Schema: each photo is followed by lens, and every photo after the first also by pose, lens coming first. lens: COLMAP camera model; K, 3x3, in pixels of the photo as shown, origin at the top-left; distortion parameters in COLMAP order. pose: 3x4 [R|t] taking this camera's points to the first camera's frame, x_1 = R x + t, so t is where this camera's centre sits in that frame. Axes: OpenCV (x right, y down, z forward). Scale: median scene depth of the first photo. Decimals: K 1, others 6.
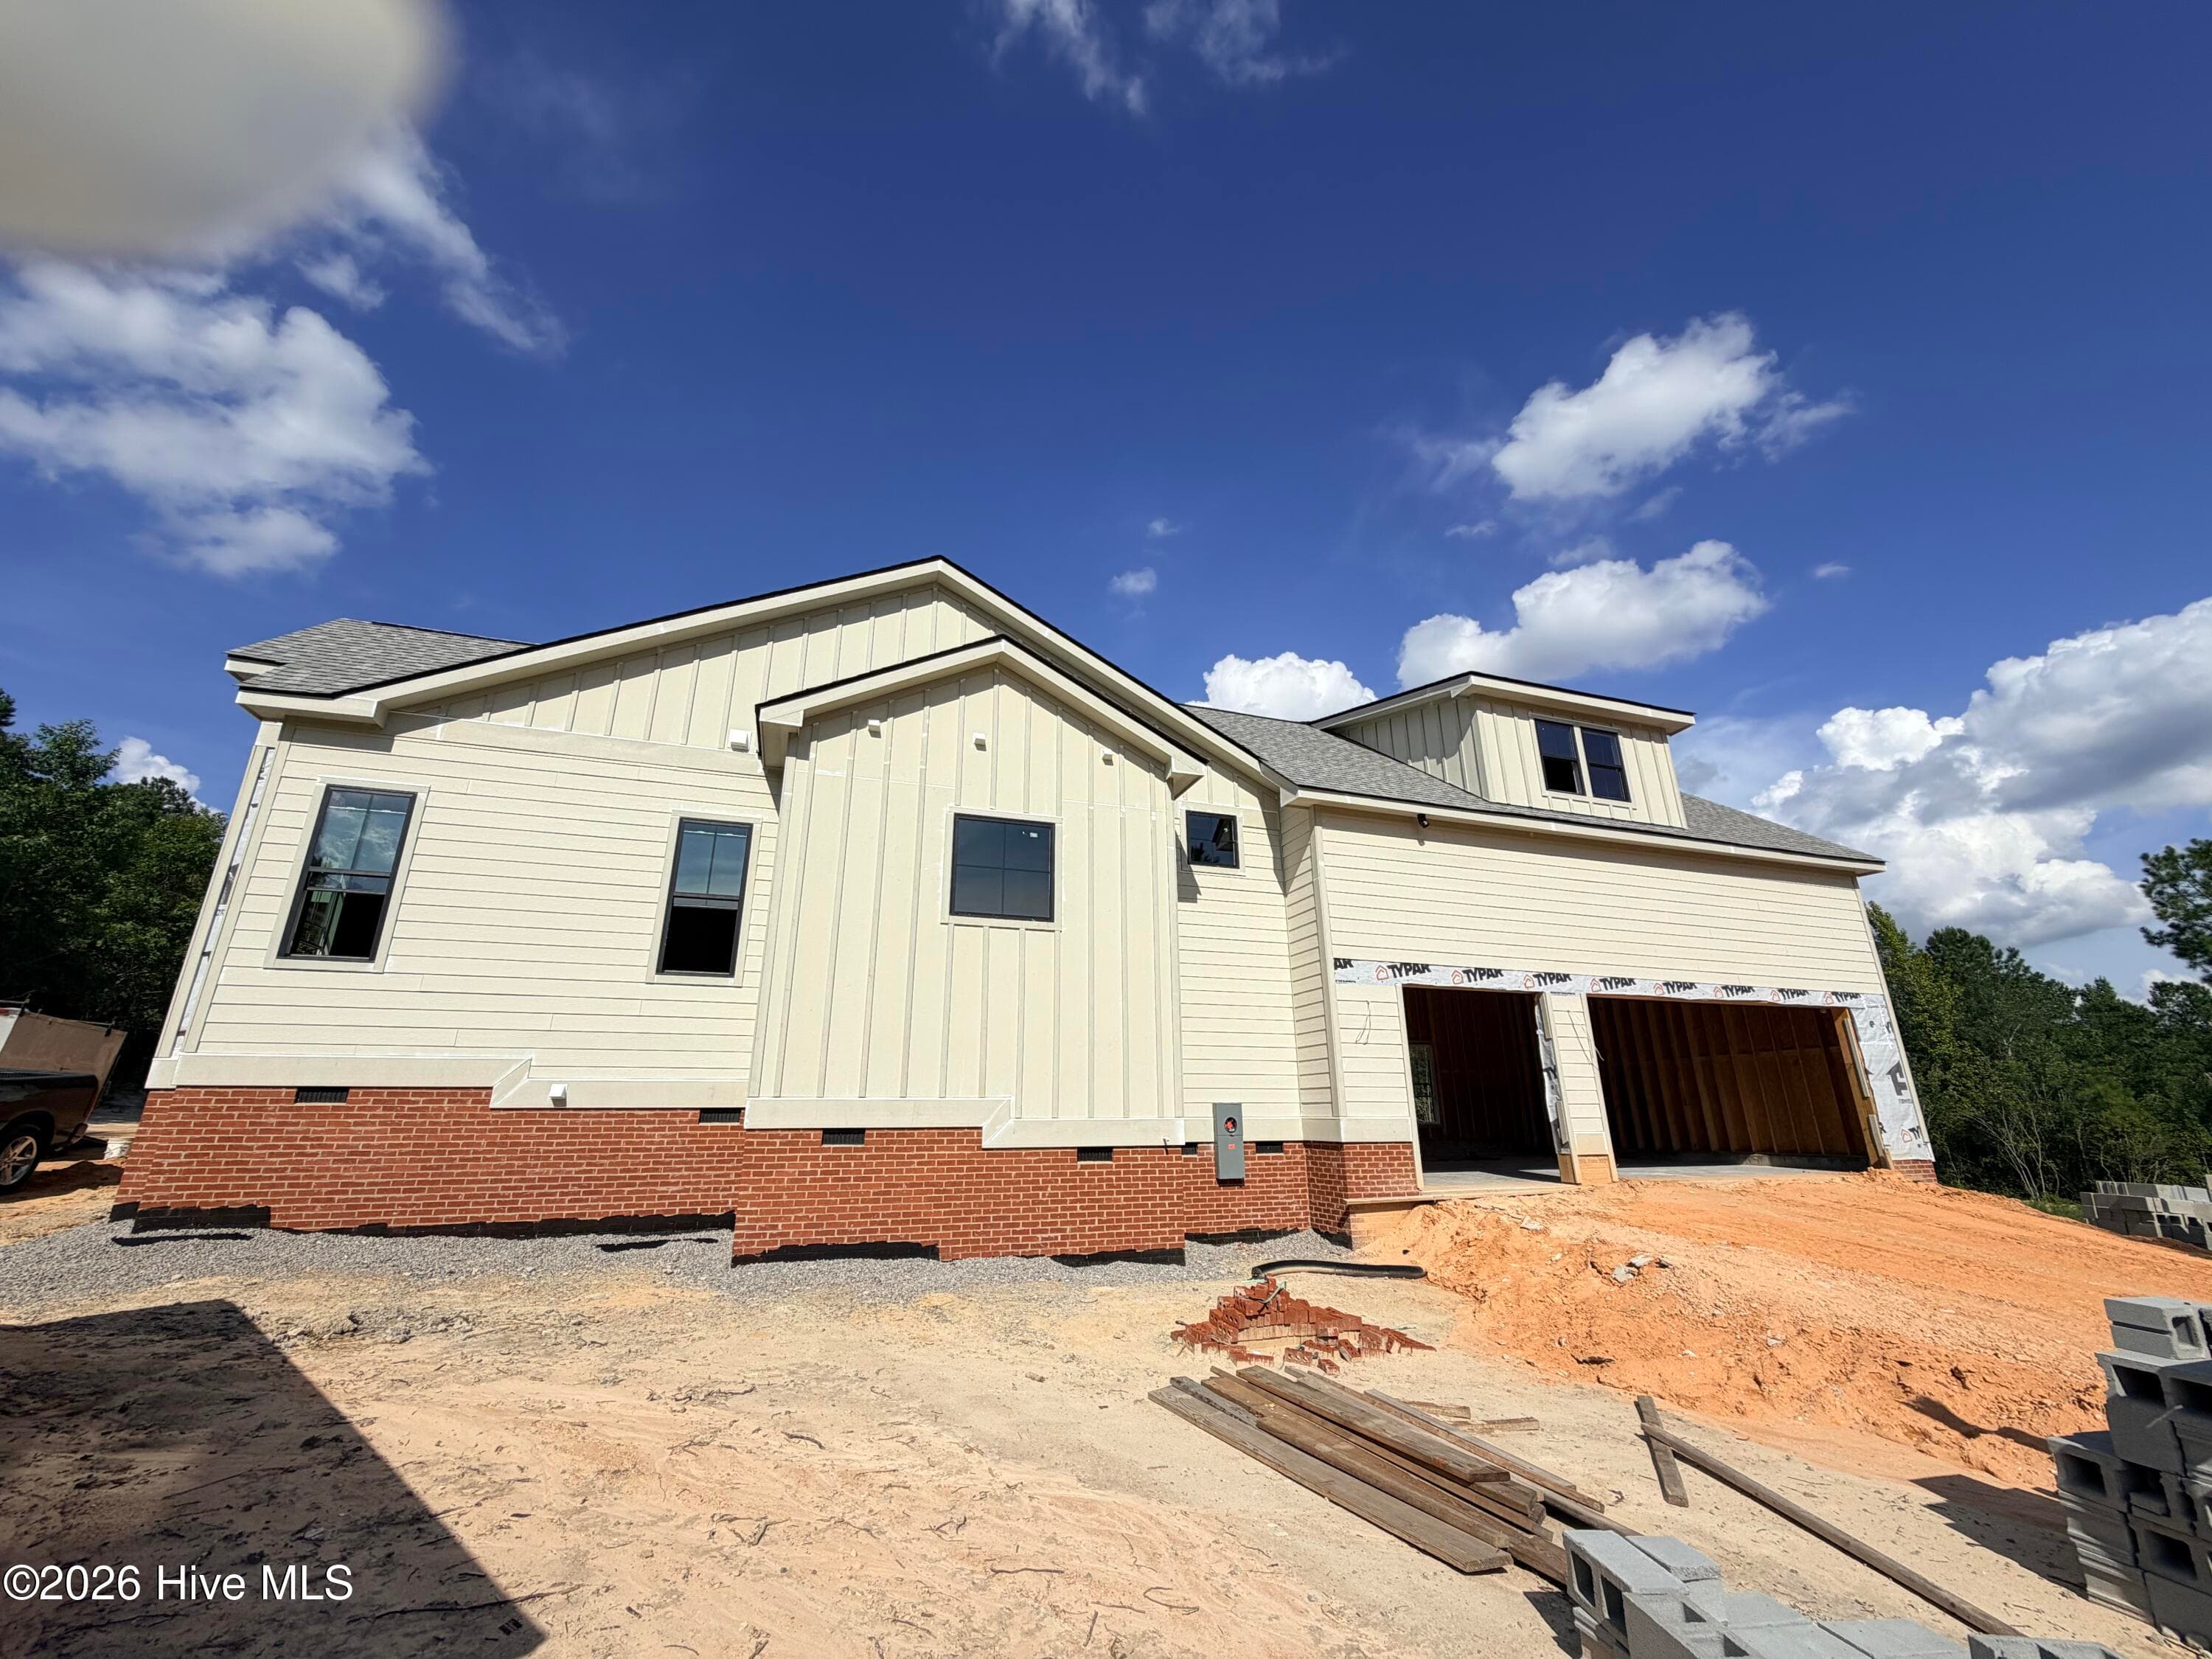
lens RADIAL K [[885.1, 0, 1102.2], [0, 885.1, 832.6], [0, 0, 1]] dist [0.000919, 0.000150]
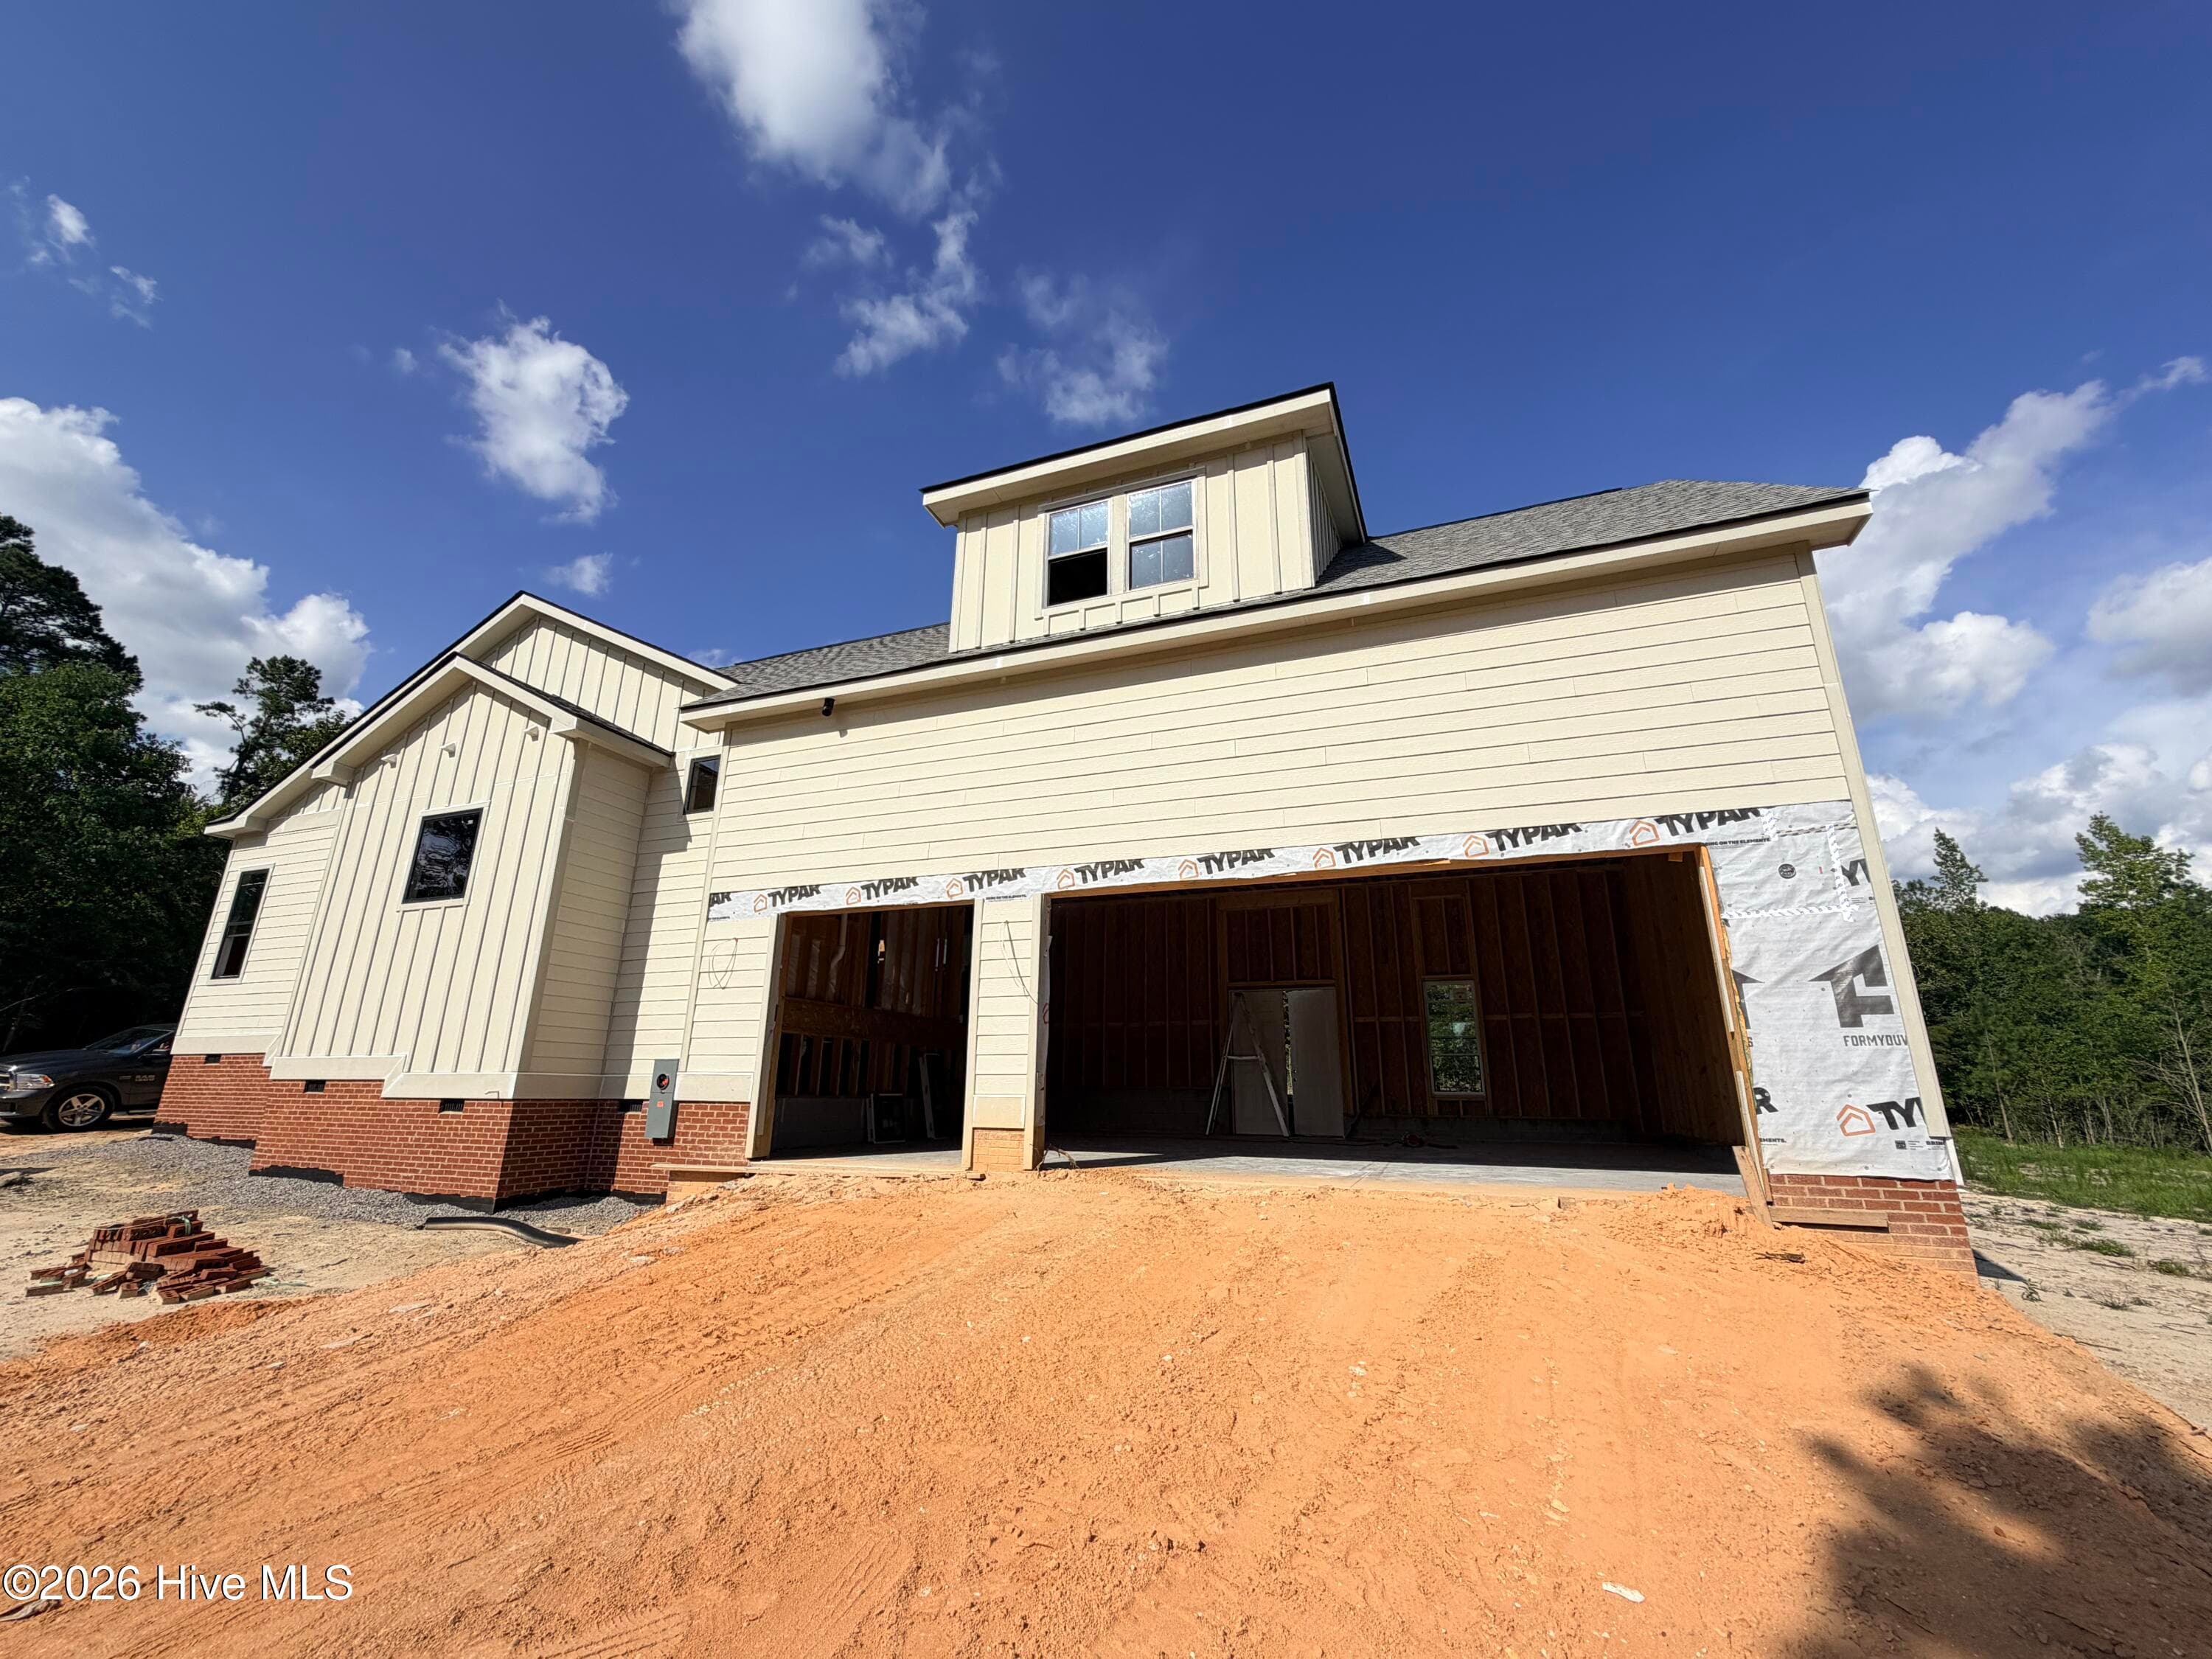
lens RADIAL K [[885.1, 0, 1102.2], [0, 885.1, 832.6], [0, 0, 1]] dist [0.000919, 0.000150]
pose [[0.768109, -0.167567, -0.618004, 1.024026], [0.189857, 0.981350, -0.030115, 0.168604], [0.611525, -0.094201, 0.785598, 0.512415]]
